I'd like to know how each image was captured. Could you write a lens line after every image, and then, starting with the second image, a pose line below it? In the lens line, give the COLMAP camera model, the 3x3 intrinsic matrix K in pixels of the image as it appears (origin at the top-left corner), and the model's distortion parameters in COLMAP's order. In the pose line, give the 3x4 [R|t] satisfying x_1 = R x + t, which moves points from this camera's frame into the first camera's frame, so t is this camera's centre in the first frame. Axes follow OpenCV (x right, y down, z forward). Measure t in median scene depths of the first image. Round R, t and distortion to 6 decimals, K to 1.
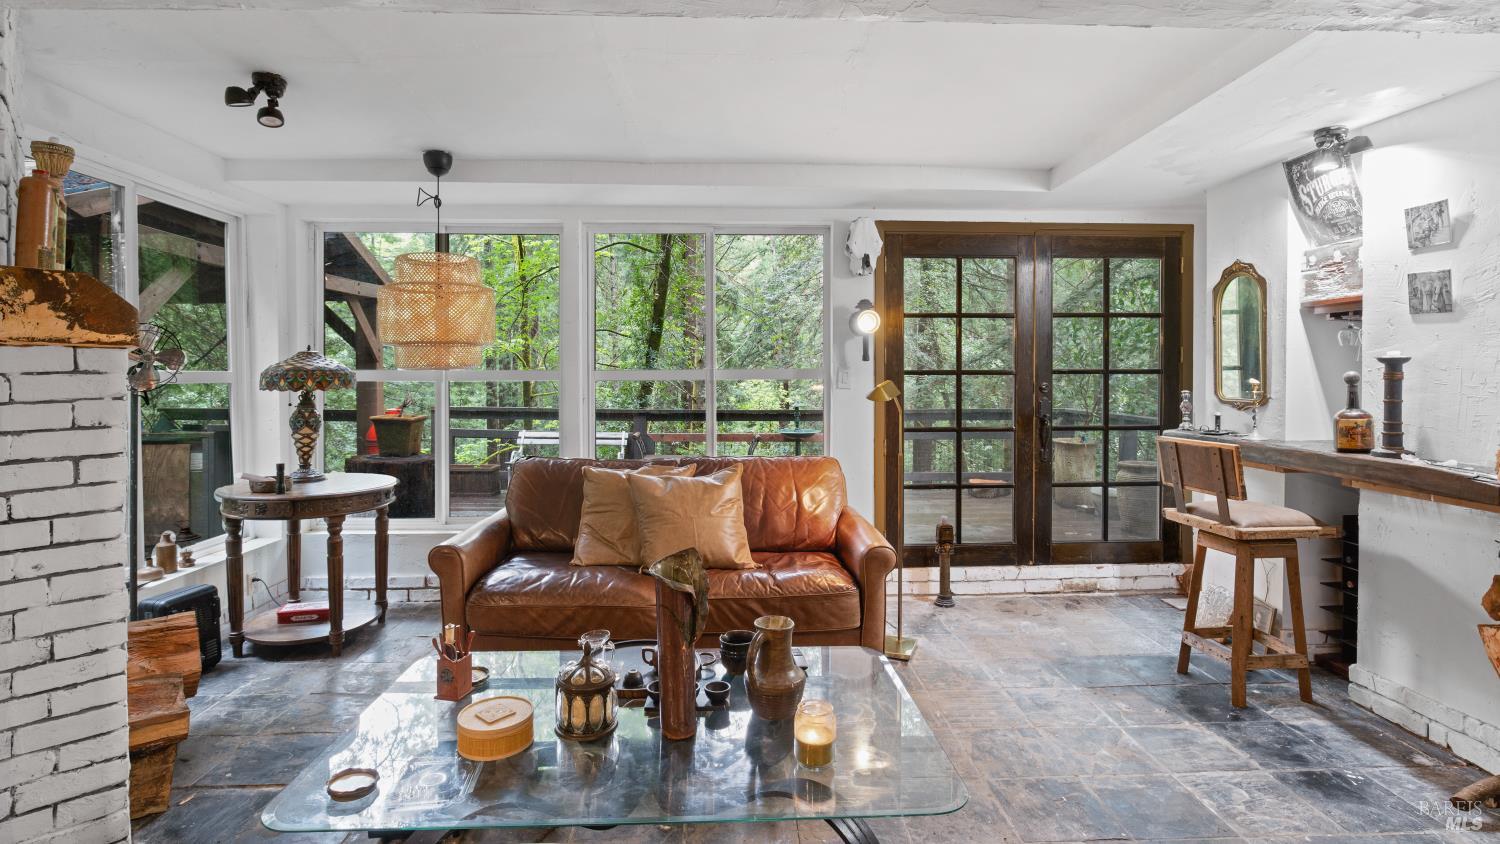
lens RADIAL K [[696.6, 0, 757.4], [0, 696.6, 390.1], [0, 0, 1]] dist [-0.025469, 0.000274]
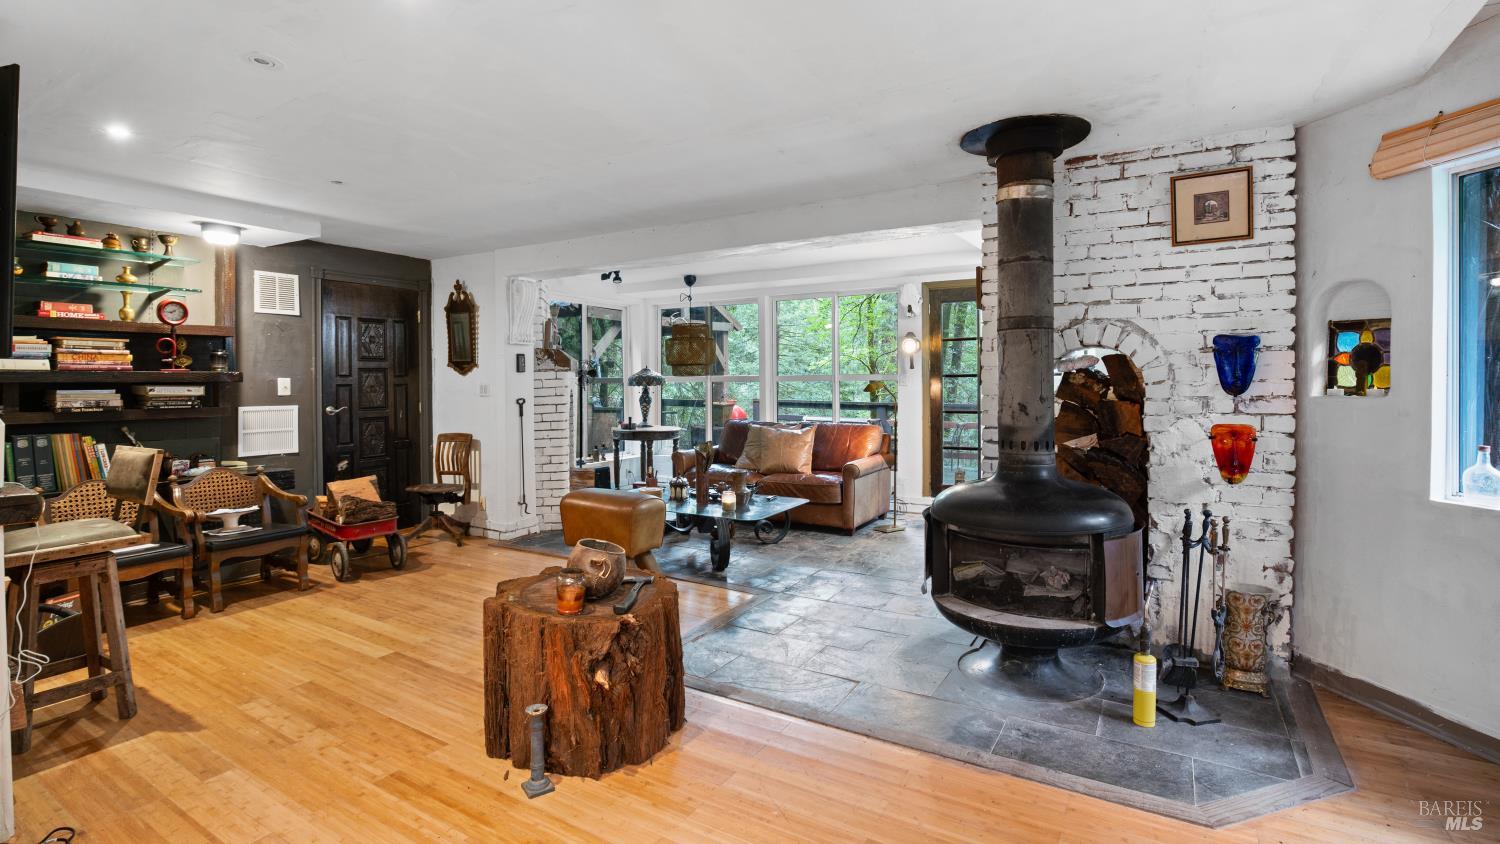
lens RADIAL K [[696.6, 0, 750.0], [0, 696.6, 393.1], [0, 0, 1]] dist [-0.025469, 0.000274]
pose [[0.835157, 0.006887, -0.549969, 0.890103], [-0.005296, 0.999976, 0.004479, 0.011921], [0.549987, -0.000828, 0.835173, -0.710315]]
